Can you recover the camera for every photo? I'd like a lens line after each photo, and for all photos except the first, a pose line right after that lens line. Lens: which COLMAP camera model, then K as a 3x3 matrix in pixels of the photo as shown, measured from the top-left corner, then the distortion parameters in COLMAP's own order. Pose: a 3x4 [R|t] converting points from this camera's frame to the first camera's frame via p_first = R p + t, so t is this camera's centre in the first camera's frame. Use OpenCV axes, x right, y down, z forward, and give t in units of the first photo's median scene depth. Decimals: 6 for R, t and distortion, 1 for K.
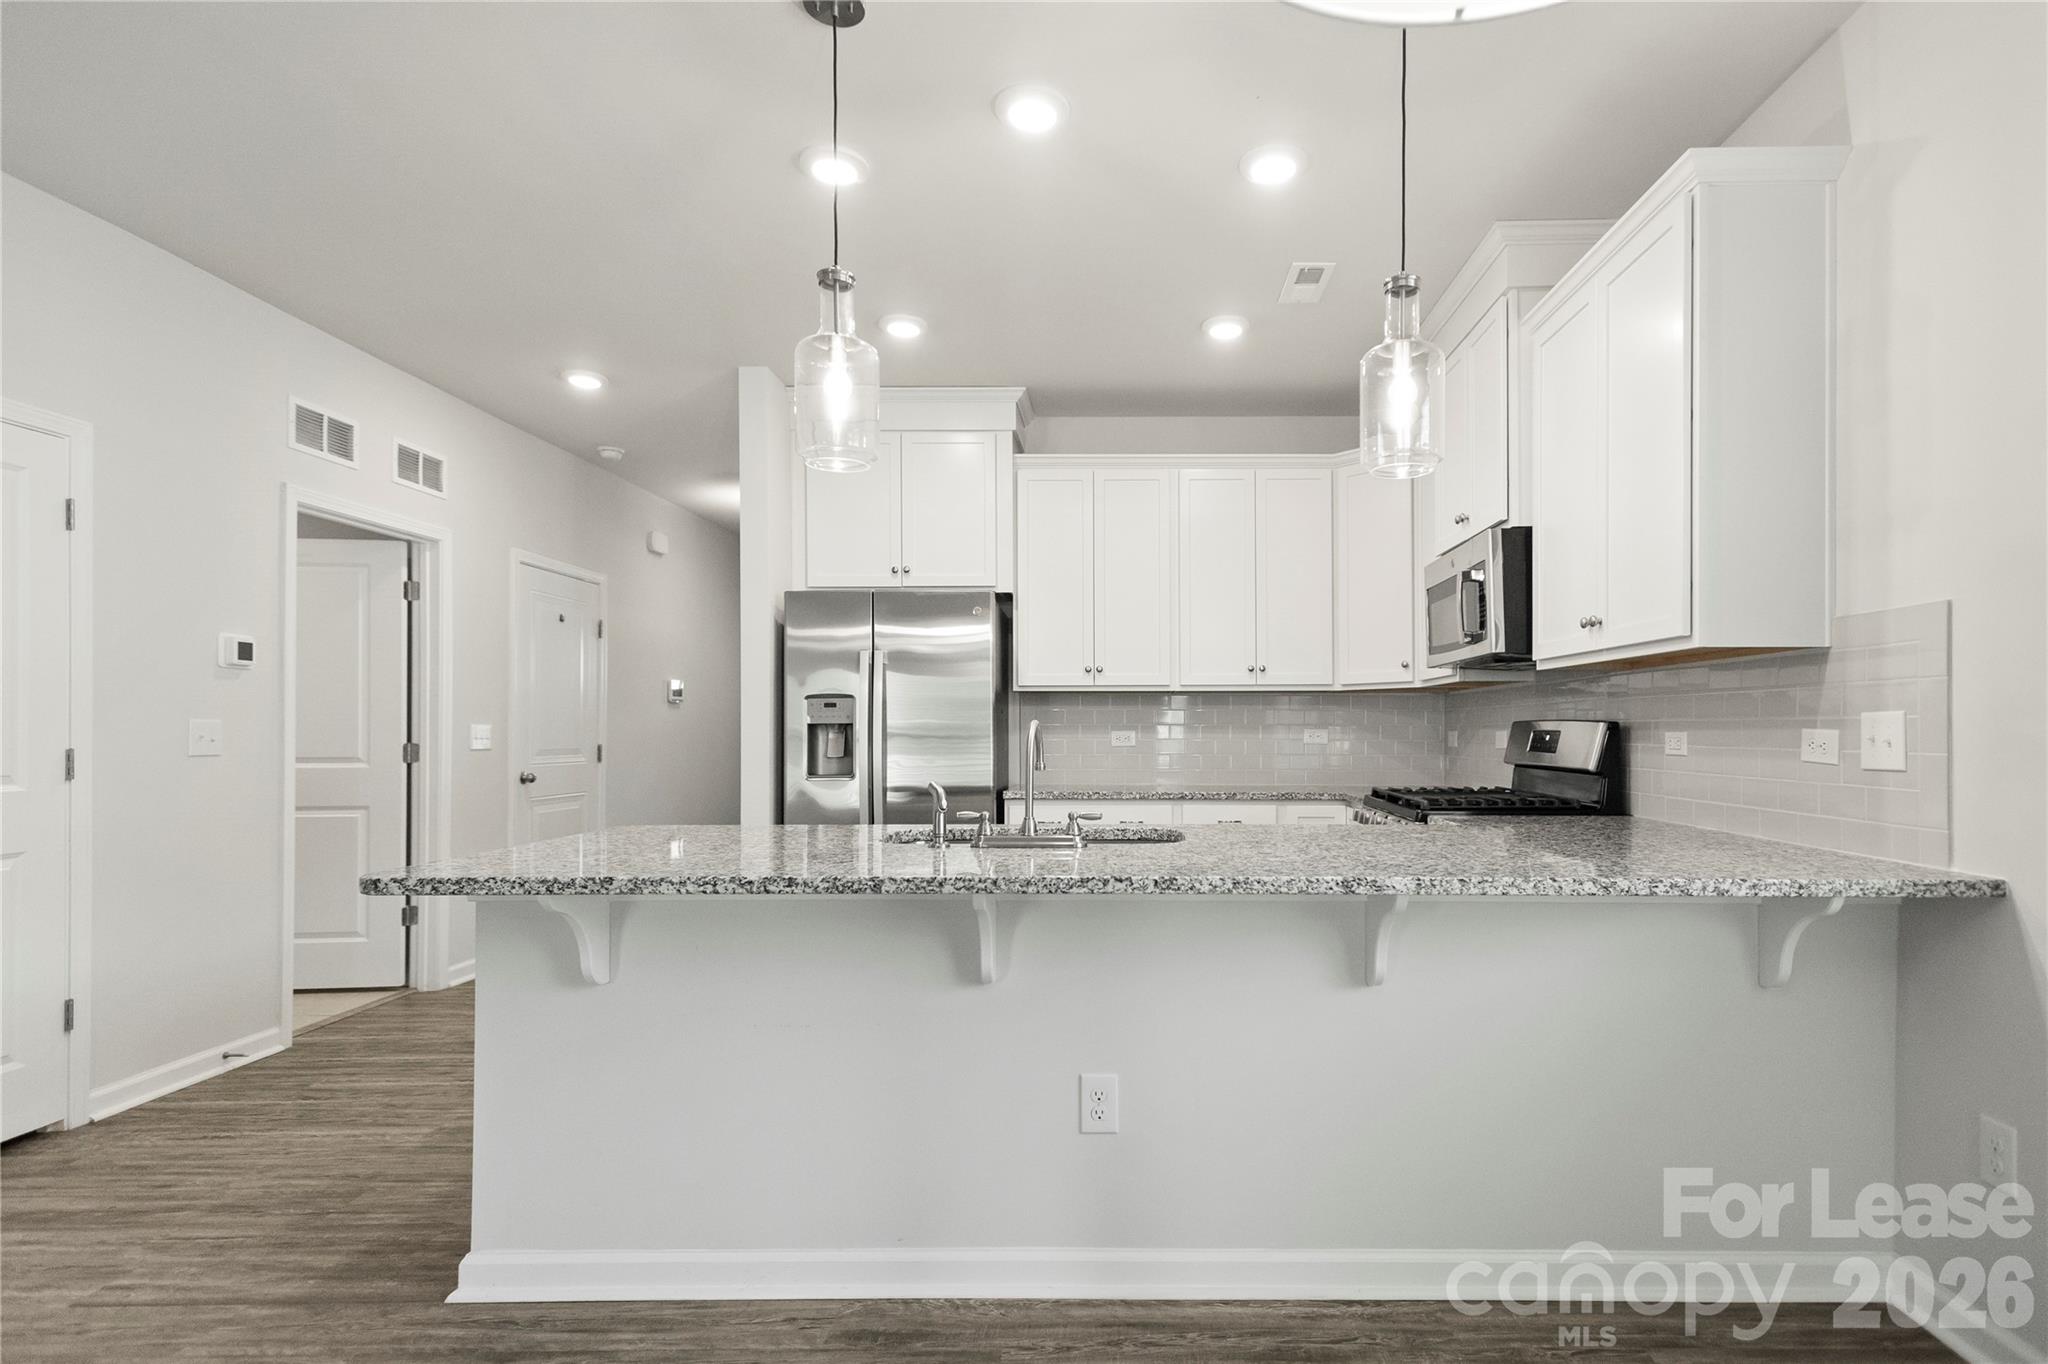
lens RADIAL K [[1038.5, 0, 1120.0], [0, 1038.5, 713.8], [0, 0, 1]] dist [0.012263, -0.000476]
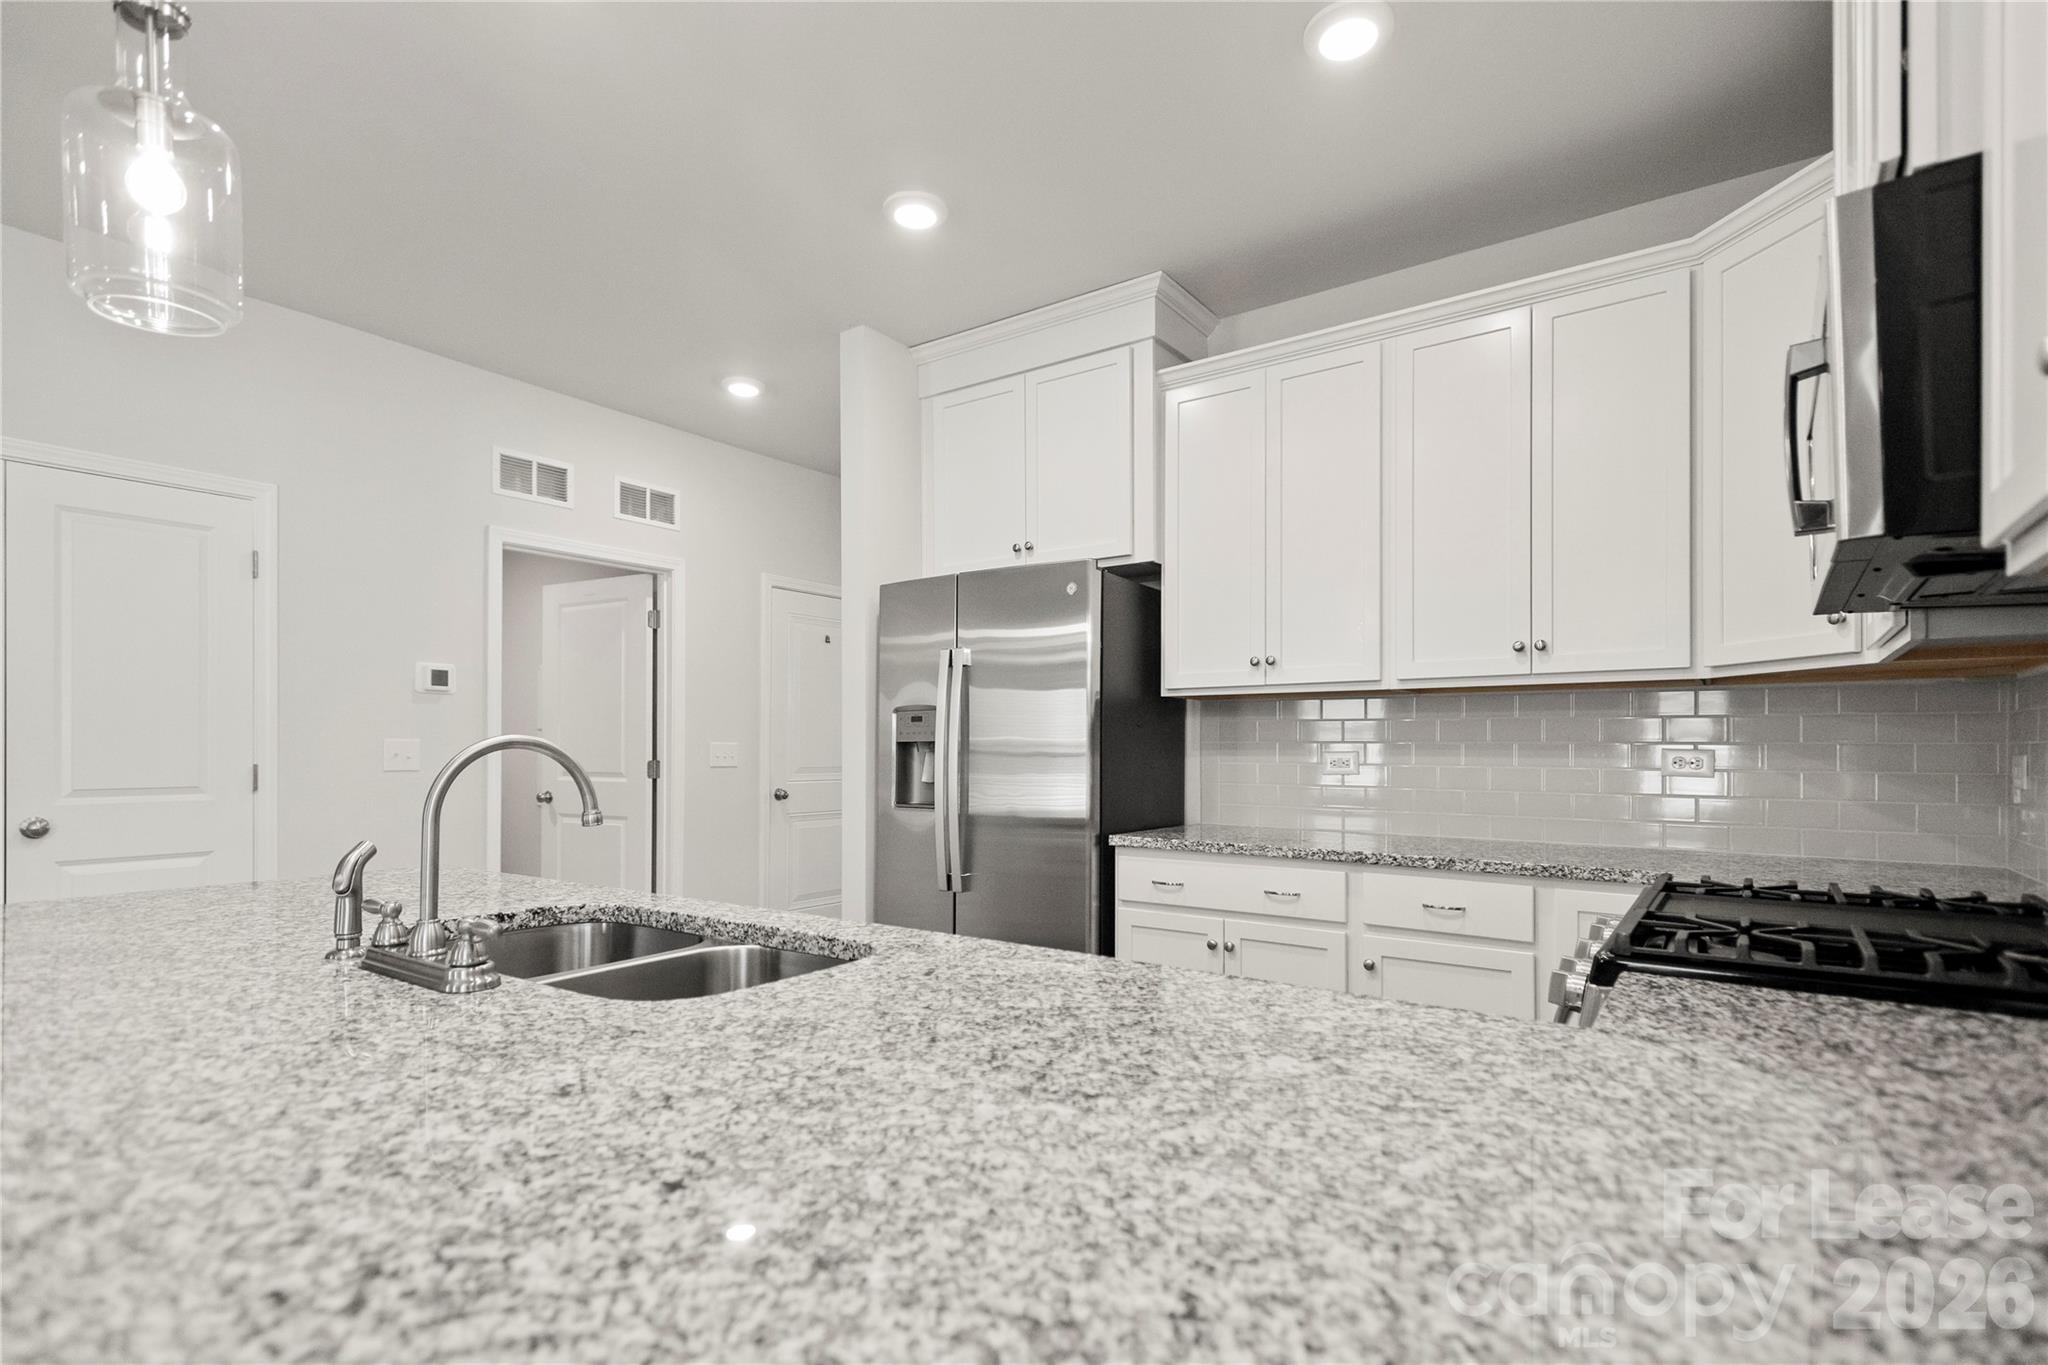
lens RADIAL K [[989.7, 0, 1025.3], [0, 989.7, 740.1], [0, 0, 1]] dist [0.021117, -0.000502]
pose [[0.812136, -0.002668, -0.583462, 0.272580], [0.007850, 0.999949, 0.006353, 0.004394], [0.583416, -0.009739, 0.812115, 0.458378]]
